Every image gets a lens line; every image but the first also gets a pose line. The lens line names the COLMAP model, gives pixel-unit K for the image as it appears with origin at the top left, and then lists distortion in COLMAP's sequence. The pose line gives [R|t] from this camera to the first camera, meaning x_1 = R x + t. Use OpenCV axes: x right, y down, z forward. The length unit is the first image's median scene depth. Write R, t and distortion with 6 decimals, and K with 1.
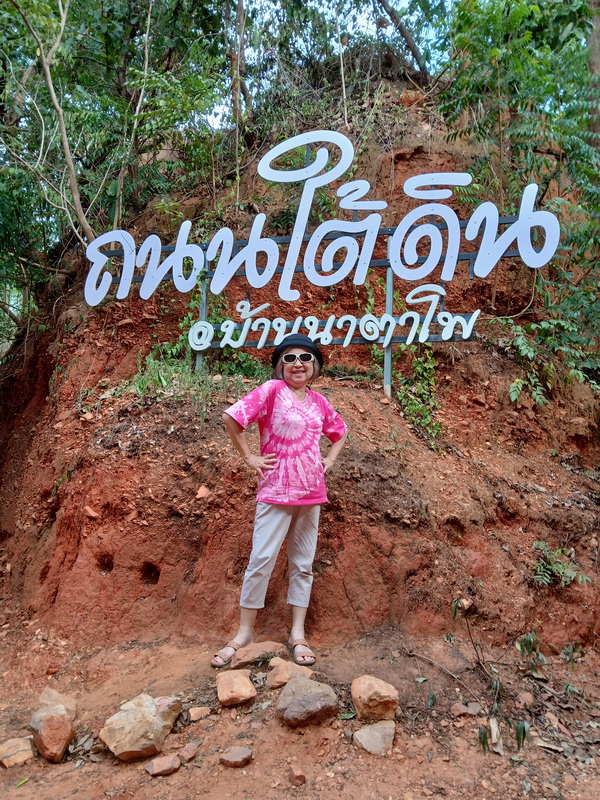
lens RADIAL K [[642.4, 0, 300.0], [0, 642.4, 400.0], [0, 0, 1]] dist [0.074515, -0.152904]
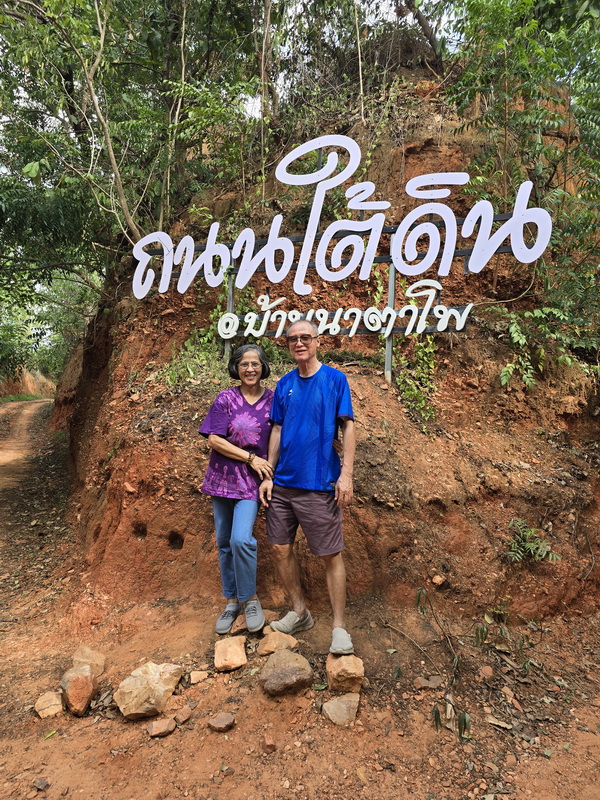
lens RADIAL K [[548.7, 0, 293.0], [0, 548.7, 396.4], [0, 0, 1]] dist [0.069715, -0.066052]
pose [[0.994469, -0.000718, -0.105028, 0.072022], [0.010919, 0.995265, 0.096579, -0.074684], [0.104461, -0.097191, 0.989768, 0.025726]]
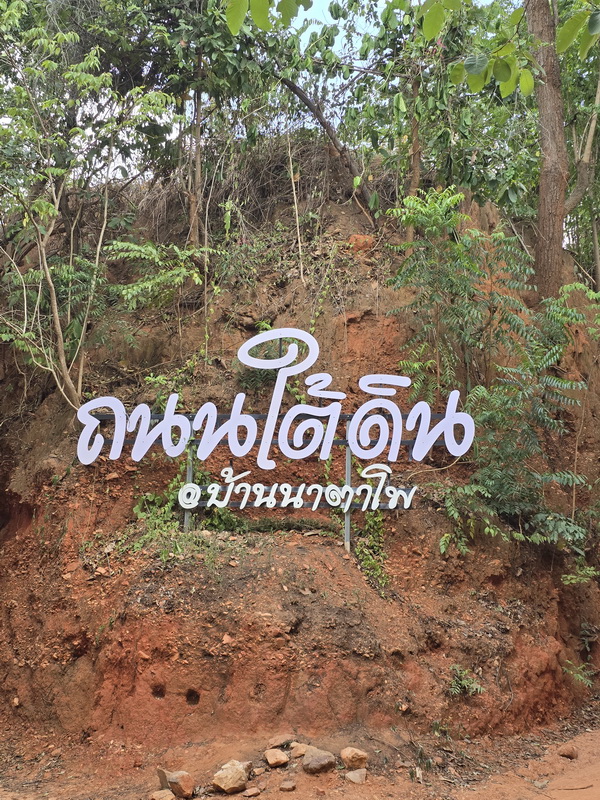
lens RADIAL K [[1172.6, 0, 316.1], [0, 1172.6, 396.4], [0, 0, 1]] dist [0.256842, -0.896099]
pose [[0.987110, 0.001391, 0.160037, -0.299785], [-0.002769, 0.999961, 0.008388, -0.333077], [-0.160019, -0.008723, 0.987075, -1.295673]]
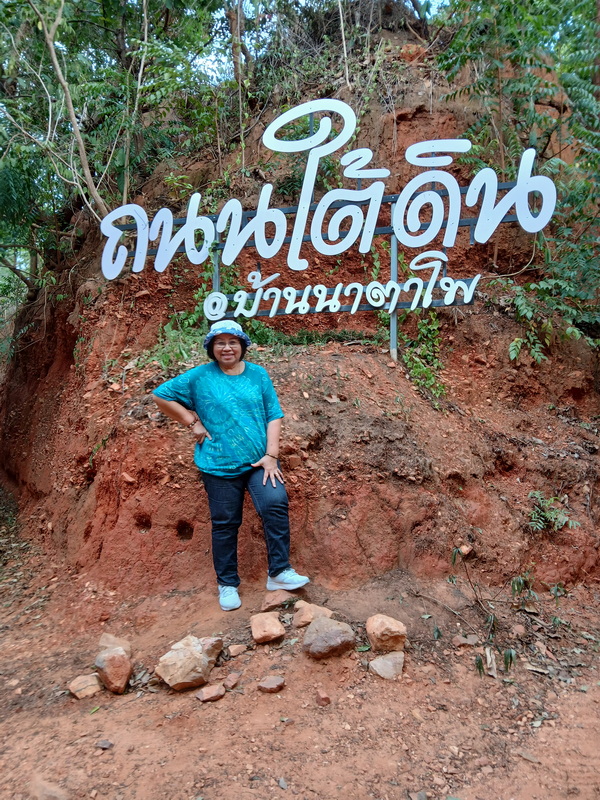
lens RADIAL K [[644.5, 0, 299.6], [0, 644.5, 404.7], [0, 0, 1]] dist [0.098479, -0.226859]
pose [[0.999291, -0.033603, -0.016961, -0.004288], [0.035059, 0.994909, 0.094486, -0.037969], [0.013699, -0.095013, 0.995382, -0.075144]]
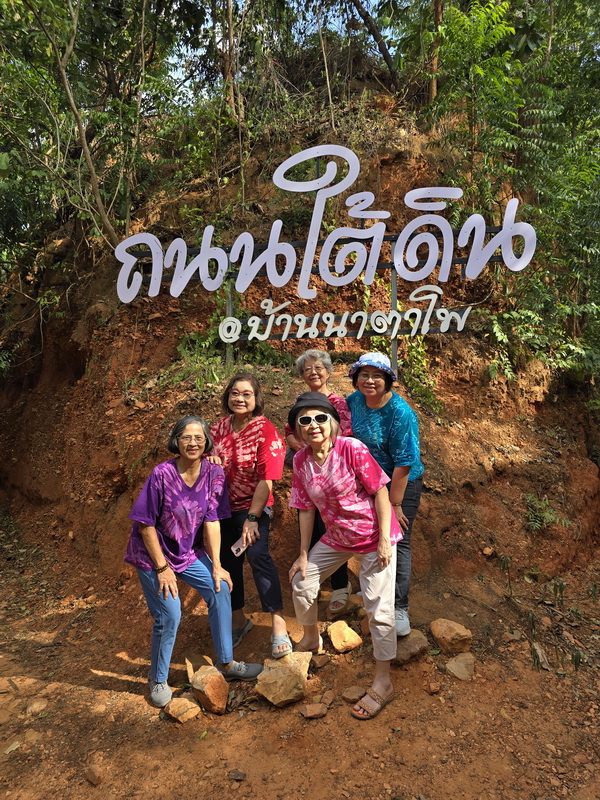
lens RADIAL K [[552.1, 0, 302.7], [0, 552.1, 410.7], [0, 0, 1]] dist [0.073929, -0.075079]
pose [[0.990786, -0.047164, 0.126958, -0.174569], [0.031171, 0.991651, 0.125129, -0.084138], [-0.131799, -0.120019, 0.983984, -0.016113]]
